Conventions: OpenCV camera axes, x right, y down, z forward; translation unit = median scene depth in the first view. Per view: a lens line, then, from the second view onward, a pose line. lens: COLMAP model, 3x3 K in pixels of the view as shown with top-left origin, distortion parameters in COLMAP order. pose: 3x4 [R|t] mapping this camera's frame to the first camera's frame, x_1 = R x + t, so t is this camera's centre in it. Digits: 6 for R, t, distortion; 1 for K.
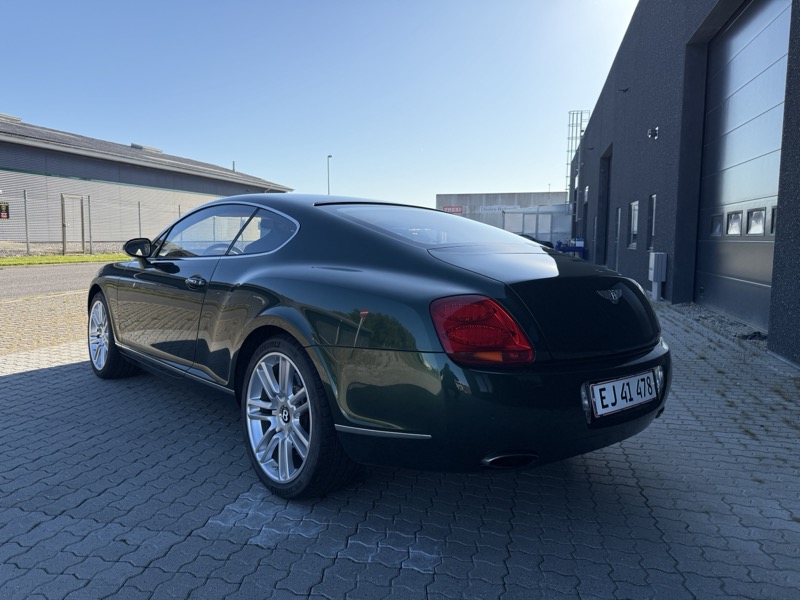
lens RADIAL K [[559.7, 0, 400.3], [0, 559.7, 297.0], [0, 0, 1]] dist [0.006033, -0.012357]
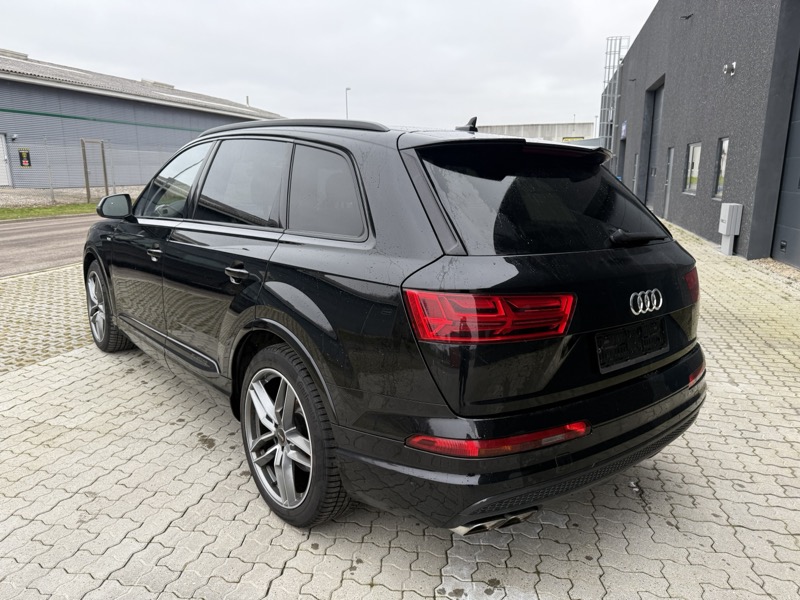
lens RADIAL K [[559.7, 0, 404.7], [0, 559.7, 302.9], [0, 0, 1]] dist [0.006033, -0.012357]
pose [[0.999839, -0.007100, -0.016502, -0.076964], [0.009101, 0.992168, 0.124575, -0.038416], [0.015489, -0.124705, 0.992073, 0.046075]]
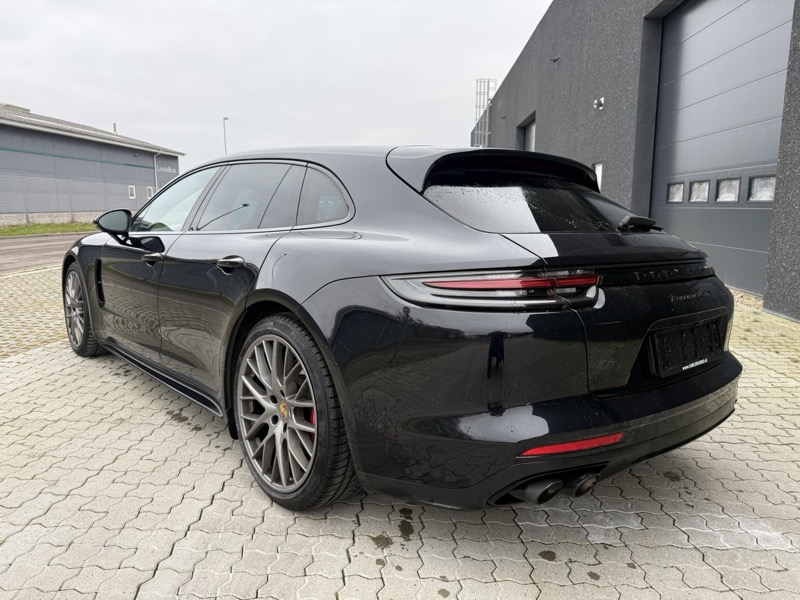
lens RADIAL K [[559.7, 0, 396.4], [0, 559.7, 302.6], [0, 0, 1]] dist [0.006033, -0.012357]
pose [[0.981706, -0.040351, 0.186077, -0.147835], [0.028053, 0.997273, 0.068259, -0.006806], [-0.188324, -0.061790, 0.980161, 0.033130]]
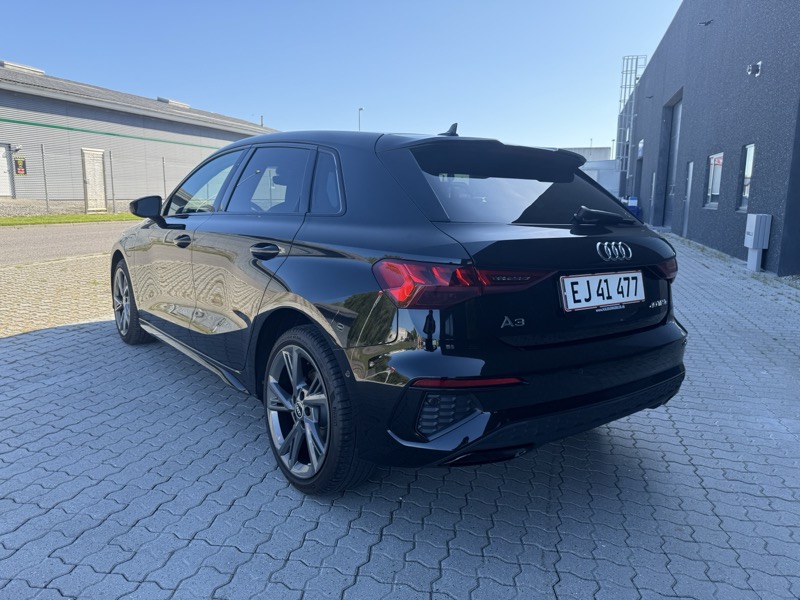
lens RADIAL K [[559.7, 0, 401.4], [0, 559.7, 297.6], [0, 0, 1]] dist [0.006033, -0.012357]
pose [[0.998667, 0.010993, -0.050441, -0.031412], [-0.007264, 0.997268, 0.073512, -0.013027], [0.051112, -0.073047, 0.996018, 0.140647]]
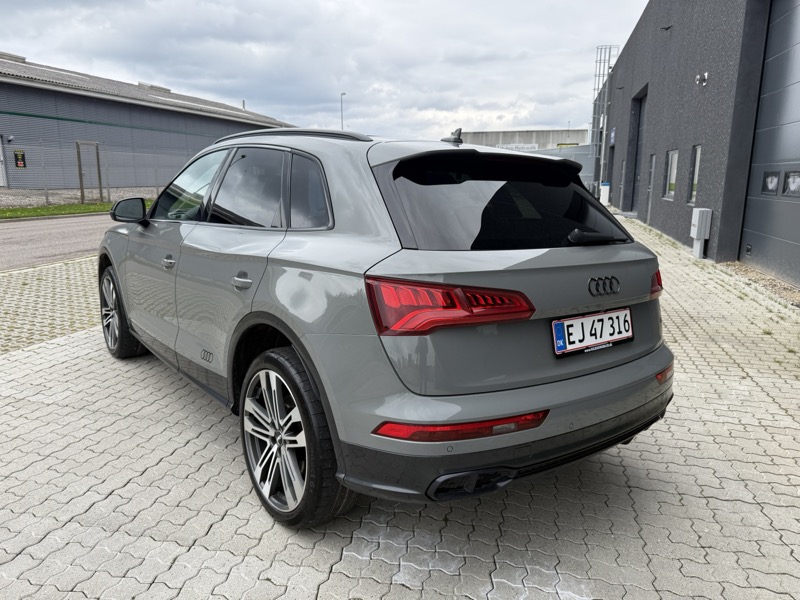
lens RADIAL K [[559.7, 0, 404.6], [0, 559.7, 300.8], [0, 0, 1]] dist [0.006033, -0.012357]
pose [[0.999938, -0.000150, -0.011111, -0.047347], [0.001403, 0.993608, 0.112881, -0.032849], [0.011023, -0.112889, 0.993546, 0.014130]]
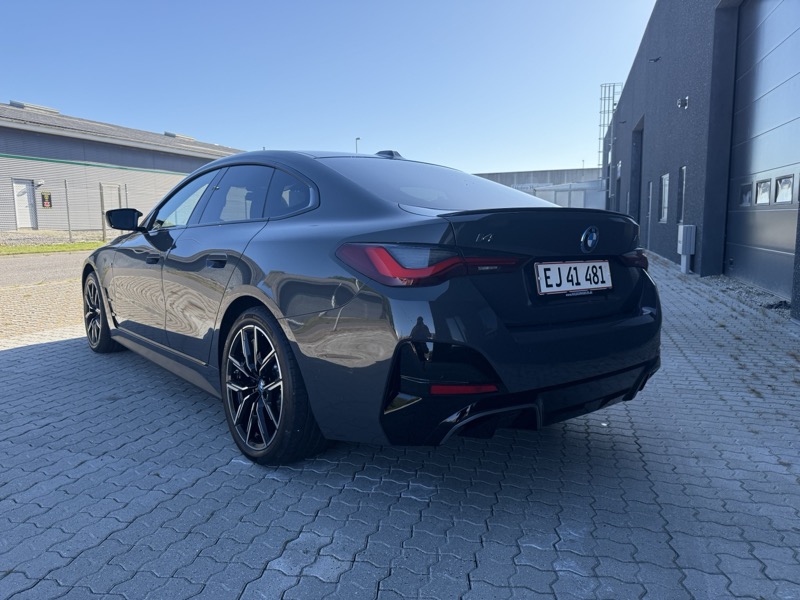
lens RADIAL K [[559.7, 0, 400.4], [0, 559.7, 299.1], [0, 0, 1]] dist [0.006033, -0.012357]
pose [[0.998223, -0.013947, -0.057932, 0.013082], [0.015946, 0.999288, 0.034204, 0.009714], [0.057414, -0.035067, 0.997734, -0.017289]]
